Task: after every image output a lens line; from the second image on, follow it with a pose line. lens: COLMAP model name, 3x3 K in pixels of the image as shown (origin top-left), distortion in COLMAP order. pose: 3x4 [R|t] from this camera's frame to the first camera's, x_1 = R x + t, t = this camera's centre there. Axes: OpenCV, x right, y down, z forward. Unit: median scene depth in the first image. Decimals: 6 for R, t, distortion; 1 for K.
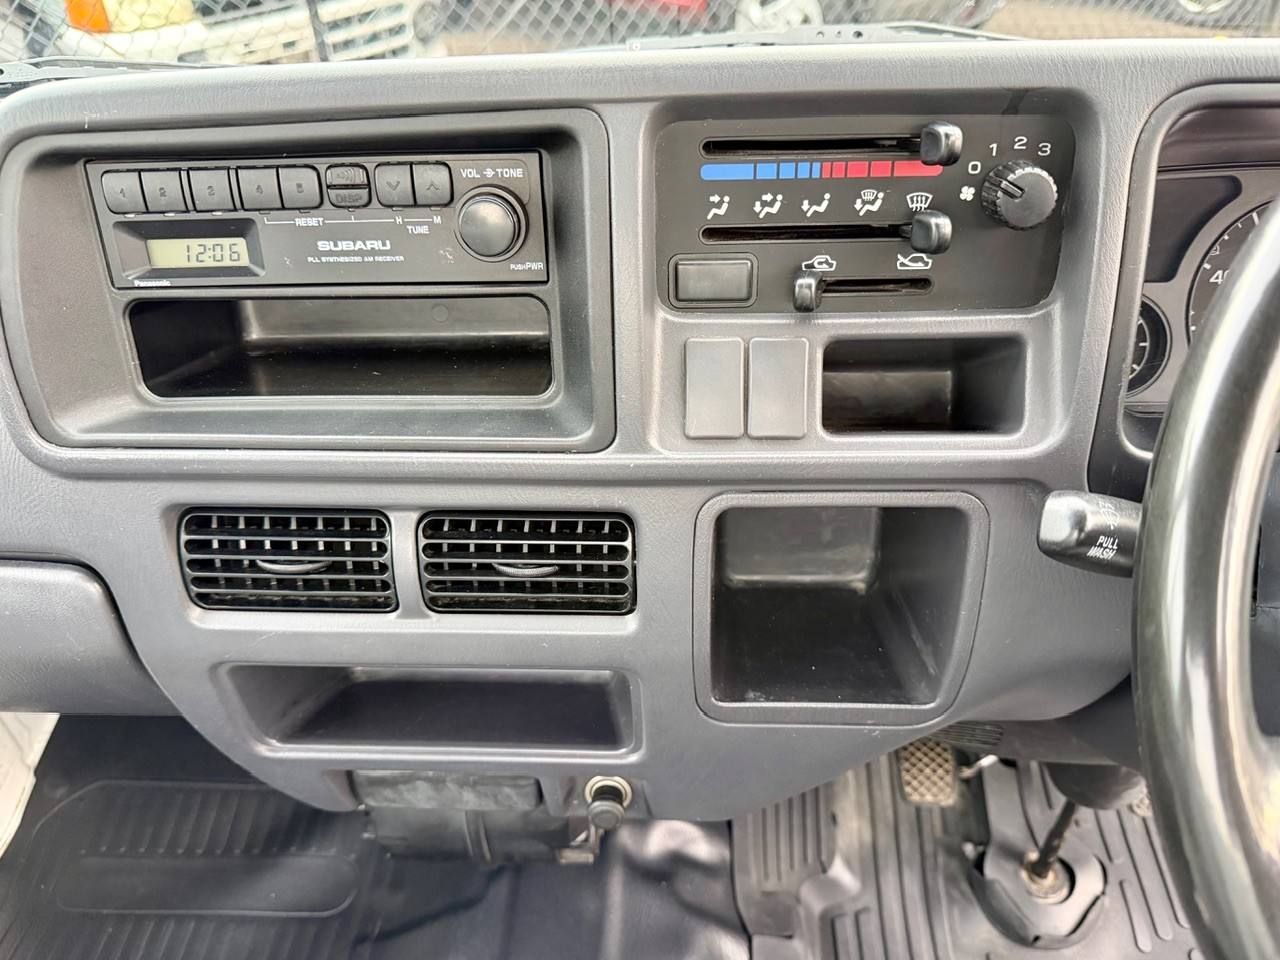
lens RADIAL K [[926.1, 0, 636.0], [0, 926.1, 487.8], [0, 0, 1]] dist [0.028871, -0.044576]
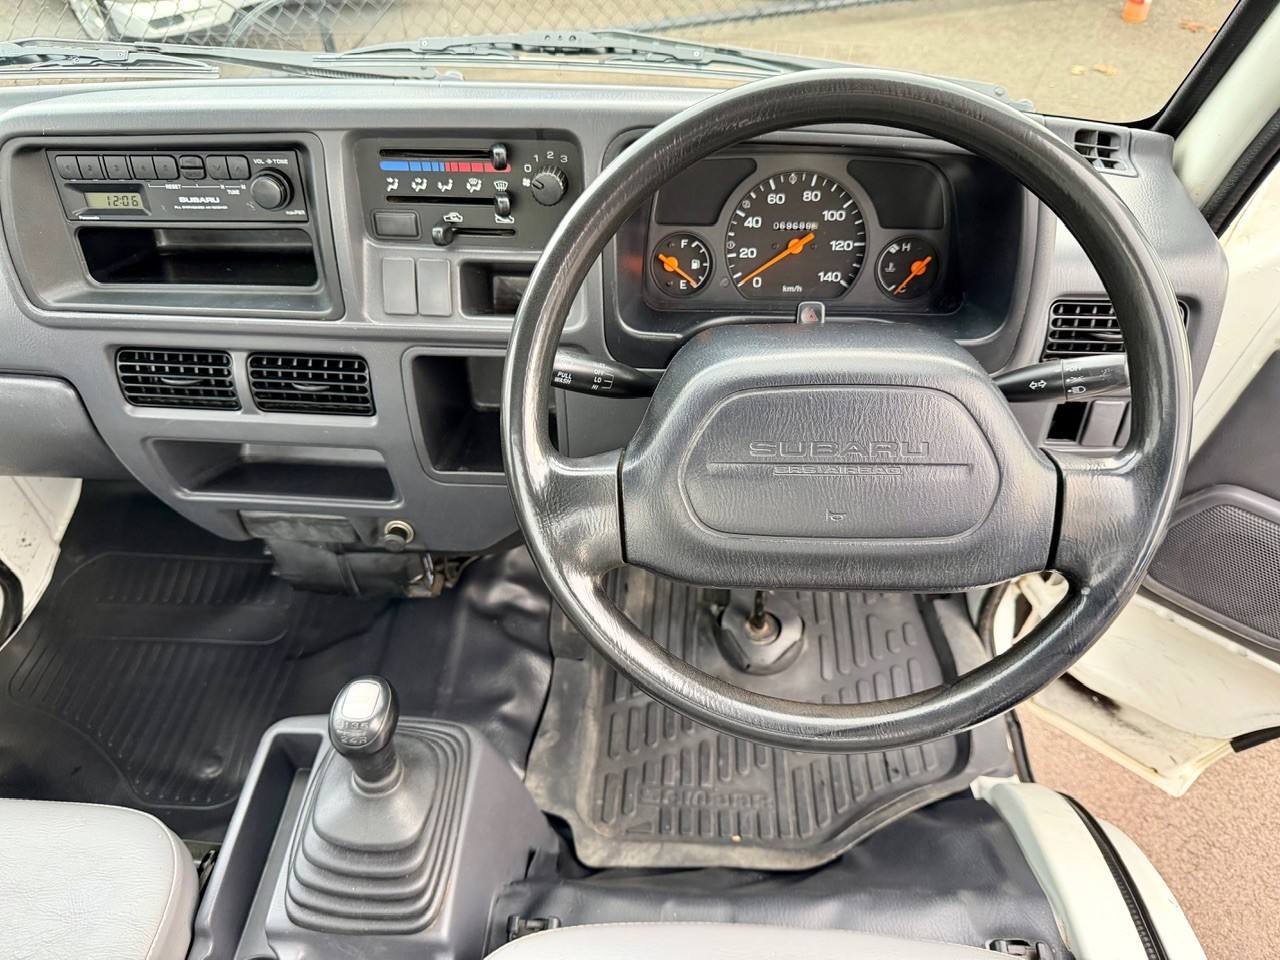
lens RADIAL K [[926.1, 0, 631.7], [0, 926.1, 472.1], [0, 0, 1]] dist [0.028871, -0.044576]
pose [[0.999202, 0.028962, -0.027523, 0.531106], [-0.024985, 0.990500, 0.135224, -0.004975], [0.031178, -0.134429, 0.990433, -0.729296]]
